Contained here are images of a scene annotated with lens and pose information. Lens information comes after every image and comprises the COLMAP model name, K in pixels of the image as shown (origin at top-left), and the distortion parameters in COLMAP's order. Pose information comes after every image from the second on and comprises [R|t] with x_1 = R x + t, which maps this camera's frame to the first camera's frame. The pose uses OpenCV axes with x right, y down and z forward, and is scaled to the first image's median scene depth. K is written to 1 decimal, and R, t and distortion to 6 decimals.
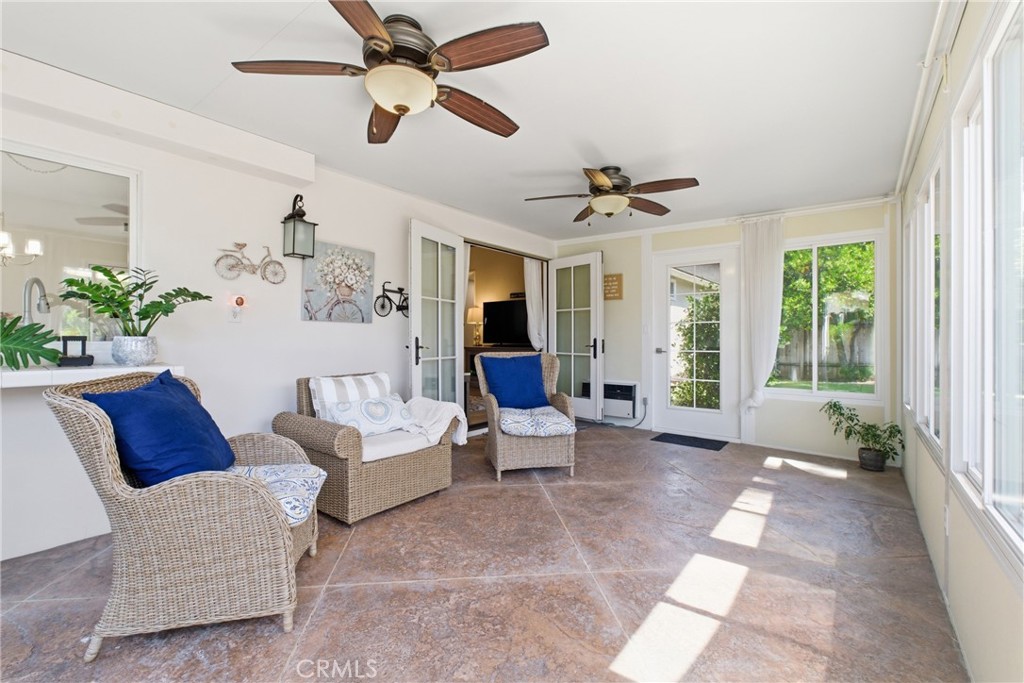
lens RADIAL K [[450.1, 0, 499.7], [0, 450.1, 343.1], [0, 0, 1]] dist [-0.013424, 0.000401]
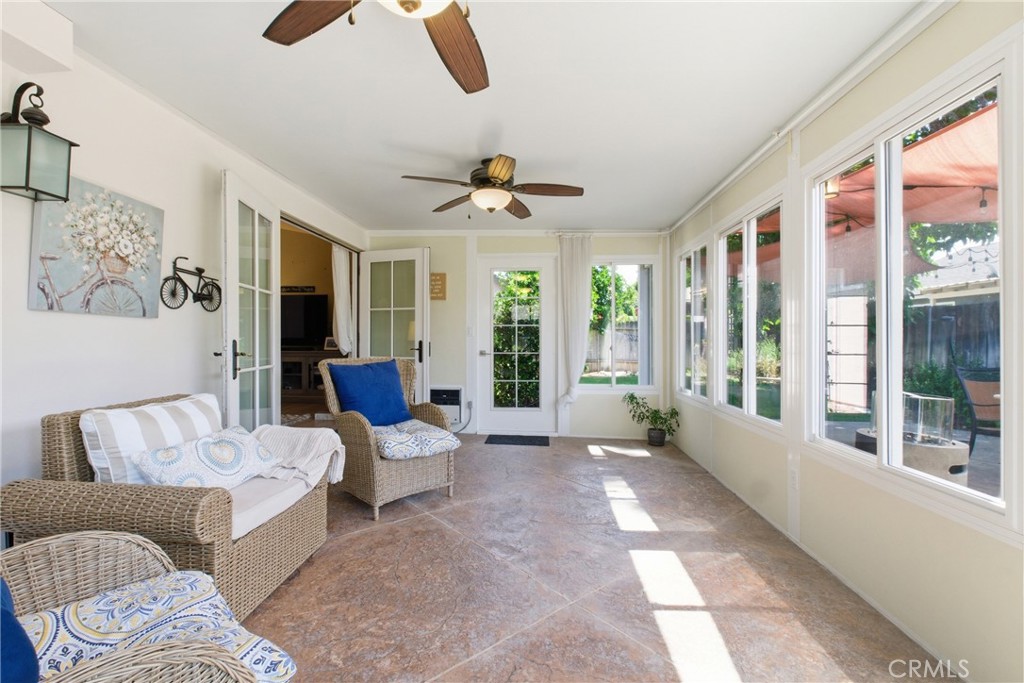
lens RADIAL K [[454.1, 0, 512.0], [0, 454.1, 341.5], [0, 0, 1]] dist [-0.002324, 0.000398]
pose [[0.826461, -0.001284, 0.562993, -0.240733], [0.005153, 0.999973, -0.005284, -0.005328], [-0.562970, 0.007269, 0.826445, 0.181589]]
